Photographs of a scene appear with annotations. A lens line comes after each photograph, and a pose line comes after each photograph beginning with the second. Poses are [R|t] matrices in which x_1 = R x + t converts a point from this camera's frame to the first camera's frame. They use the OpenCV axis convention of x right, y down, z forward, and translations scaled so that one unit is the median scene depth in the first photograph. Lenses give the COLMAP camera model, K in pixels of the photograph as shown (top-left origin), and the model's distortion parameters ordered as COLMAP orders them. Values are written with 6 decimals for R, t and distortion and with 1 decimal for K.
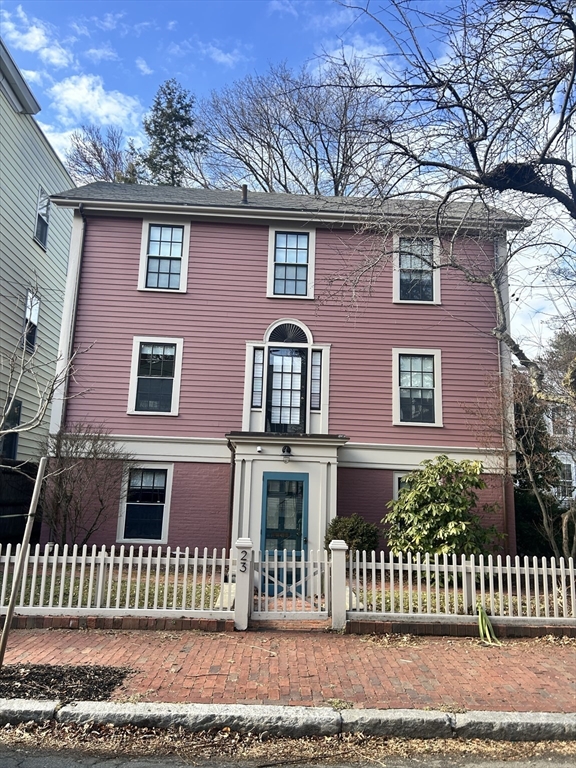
lens RADIAL K [[573.6, 0, 288.0], [0, 573.6, 384.0], [0, 0, 1]] dist [0.020643, -0.004250]
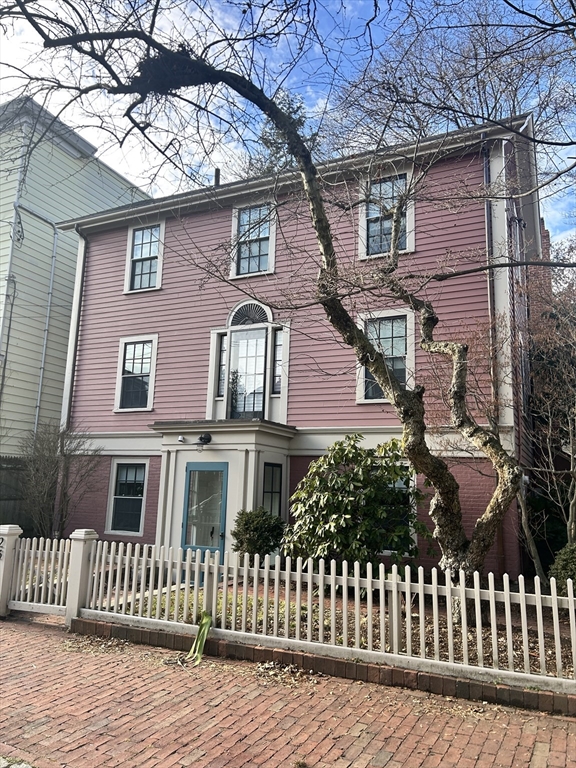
lens RADIAL K [[573.6, 0, 288.0], [0, 573.6, 384.0], [0, 0, 1]] dist [0.020643, -0.004250]
pose [[0.889730, -0.089043, -0.447719, 0.465416], [0.084603, 0.995964, -0.029952, 0.057445], [0.448579, -0.011229, 0.893673, 0.196113]]
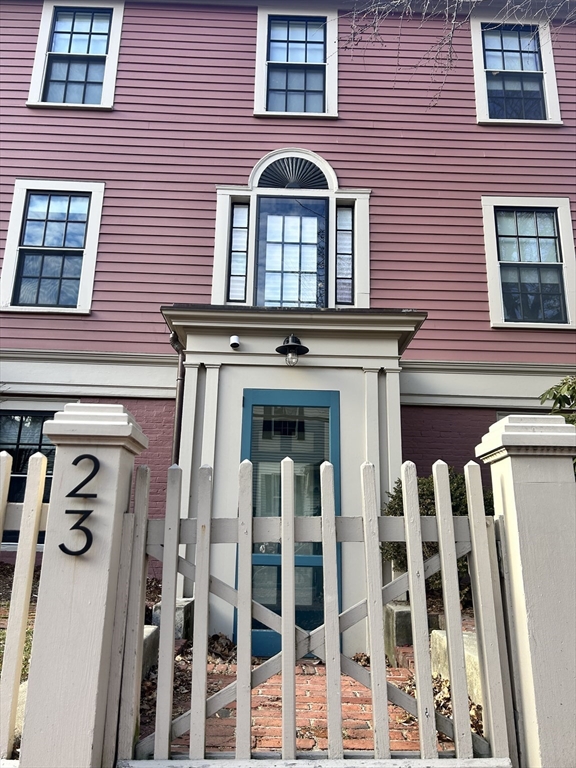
lens RADIAL K [[620.3, 0, 288.0], [0, 620.3, 384.0], [0, 0, 1]] dist [-0.012053, -0.002878]
pose [[0.999860, -0.013385, -0.010038, -0.001189], [0.012553, 0.996812, -0.078789, 0.163035], [0.011061, 0.078652, 0.996841, 0.418721]]
